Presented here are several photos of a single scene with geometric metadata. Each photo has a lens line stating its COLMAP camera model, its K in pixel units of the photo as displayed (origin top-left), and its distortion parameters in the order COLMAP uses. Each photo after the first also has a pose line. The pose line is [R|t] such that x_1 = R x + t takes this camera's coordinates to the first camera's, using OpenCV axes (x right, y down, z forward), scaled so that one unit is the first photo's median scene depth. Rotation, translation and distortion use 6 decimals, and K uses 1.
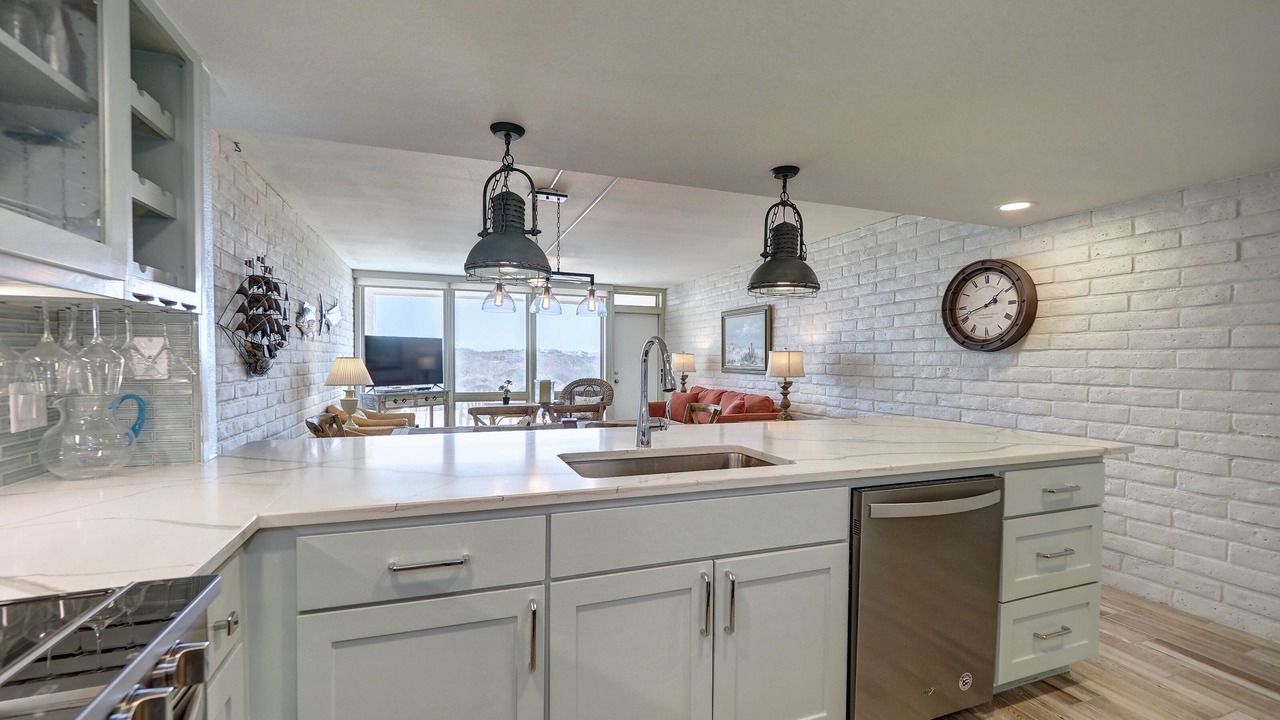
lens RADIAL K [[536.5, 0, 635.6], [0, 536.5, 349.5], [0, 0, 1]] dist [-0.001149, -0.002633]
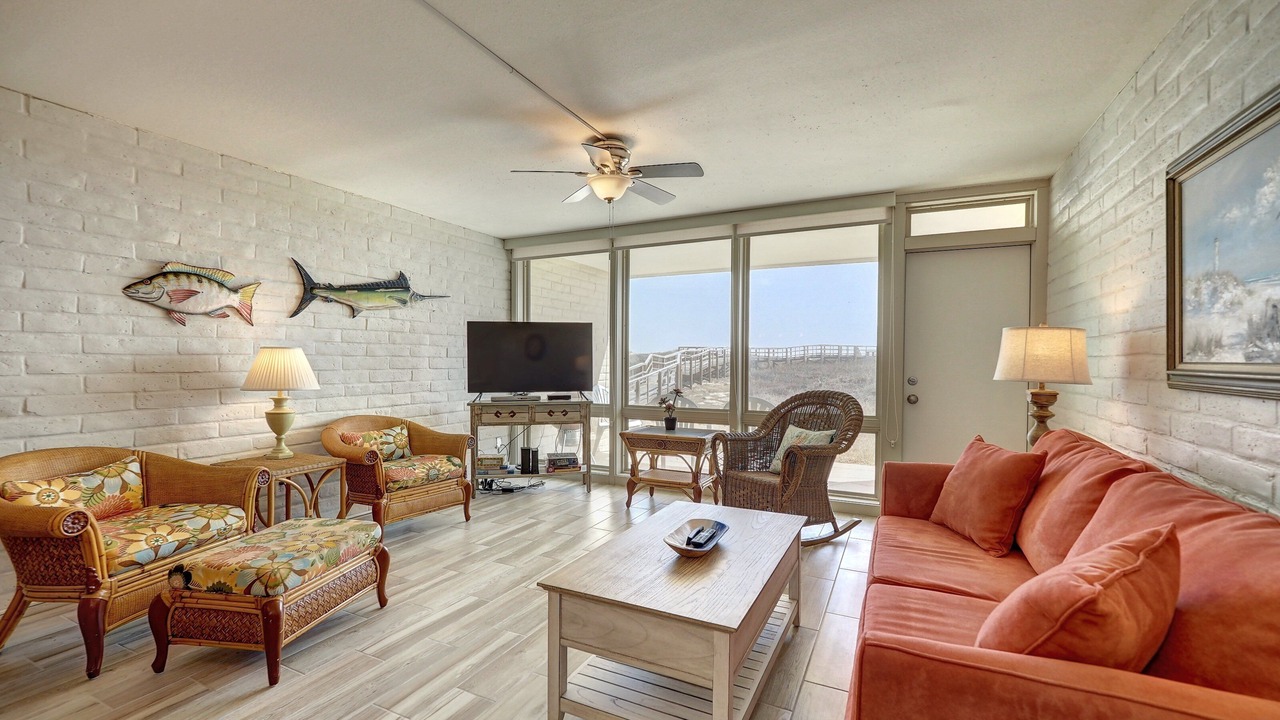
lens RADIAL K [[536.5, 0, 637.2], [0, 536.5, 366.1], [0, 0, 1]] dist [-0.001149, -0.002633]
pose [[0.688861, 0.003367, -0.724886, 0.182266], [0.015278, 0.999700, 0.019162, 0.023775], [0.724733, -0.024274, 0.688602, 0.660400]]
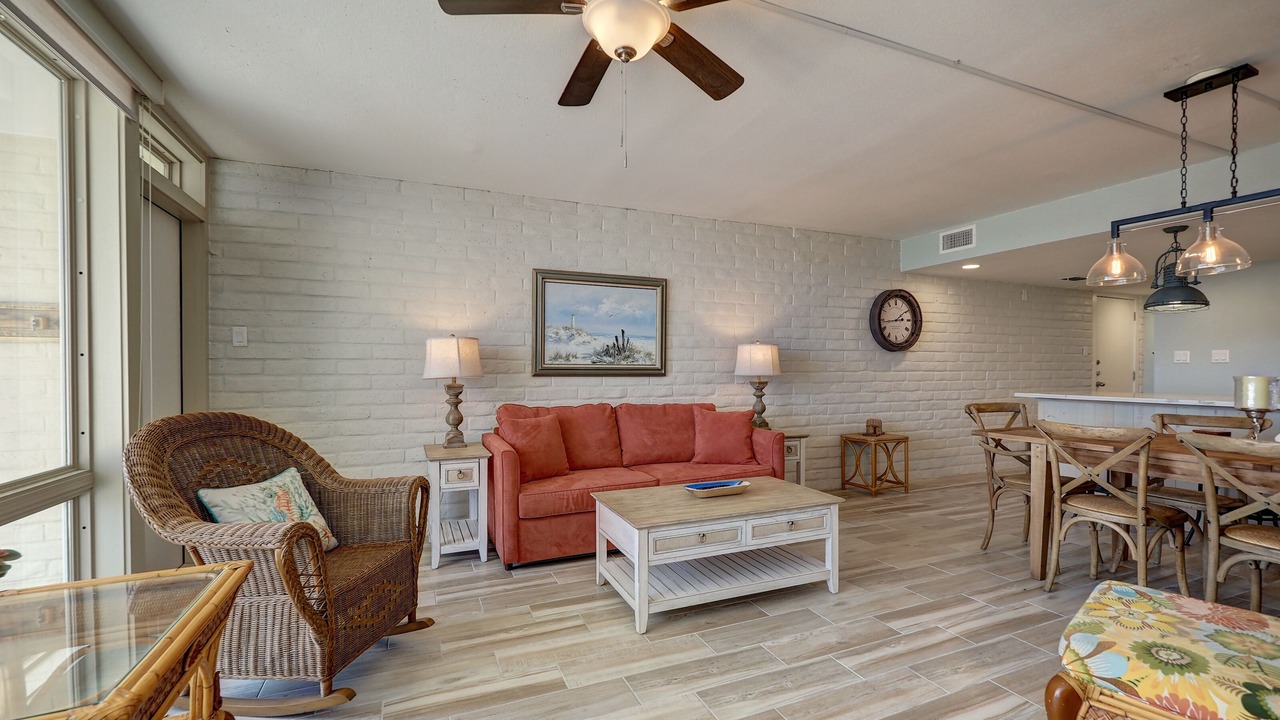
lens RADIAL K [[536.5, 0, 638.1], [0, 536.5, 370.5], [0, 0, 1]] dist [-0.001149, -0.002633]
pose [[-0.043288, -0.009138, 0.999021, -0.435023], [-0.019609, 0.999773, 0.008295, 0.031979], [-0.998870, -0.019231, -0.043457, 0.975523]]
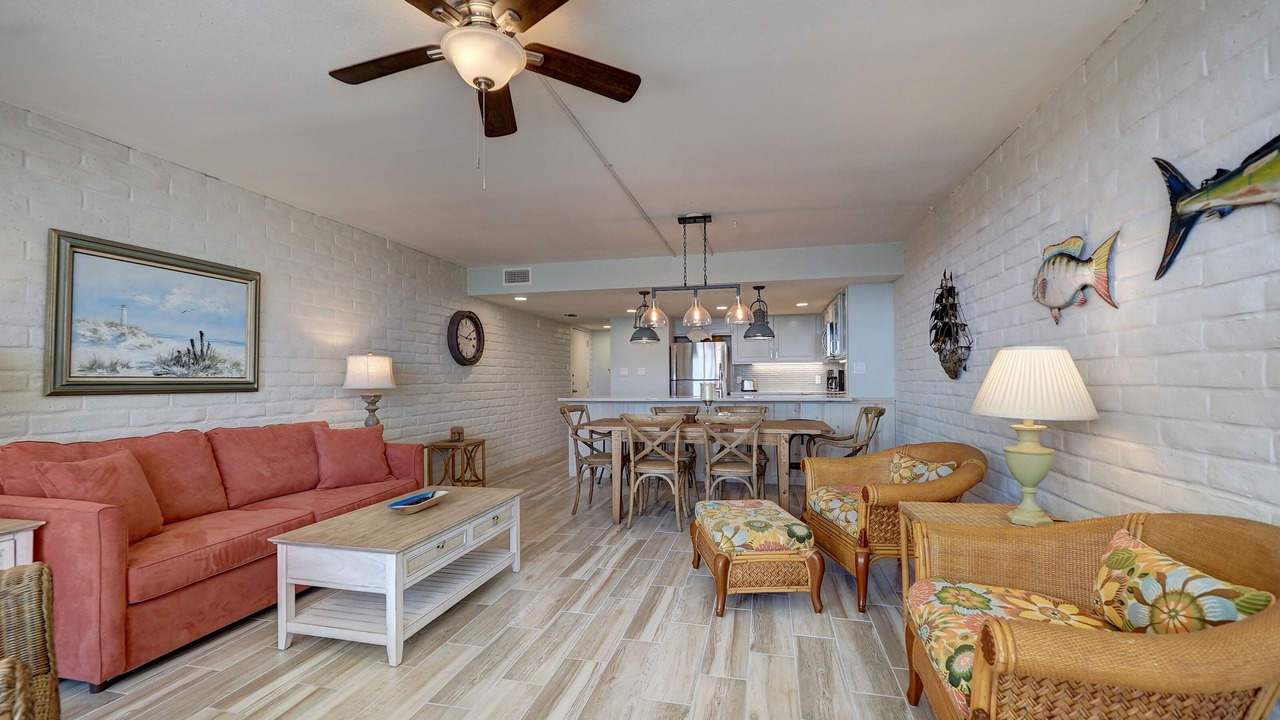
lens RADIAL K [[536.5, 0, 635.7], [0, 536.5, 370.7], [0, 0, 1]] dist [-0.001149, -0.002633]
pose [[-0.830287, 0.009813, 0.557249, -0.390869], [-0.007682, 0.999549, -0.029048, 0.035570], [-0.557283, -0.028399, -0.829837, 1.150289]]
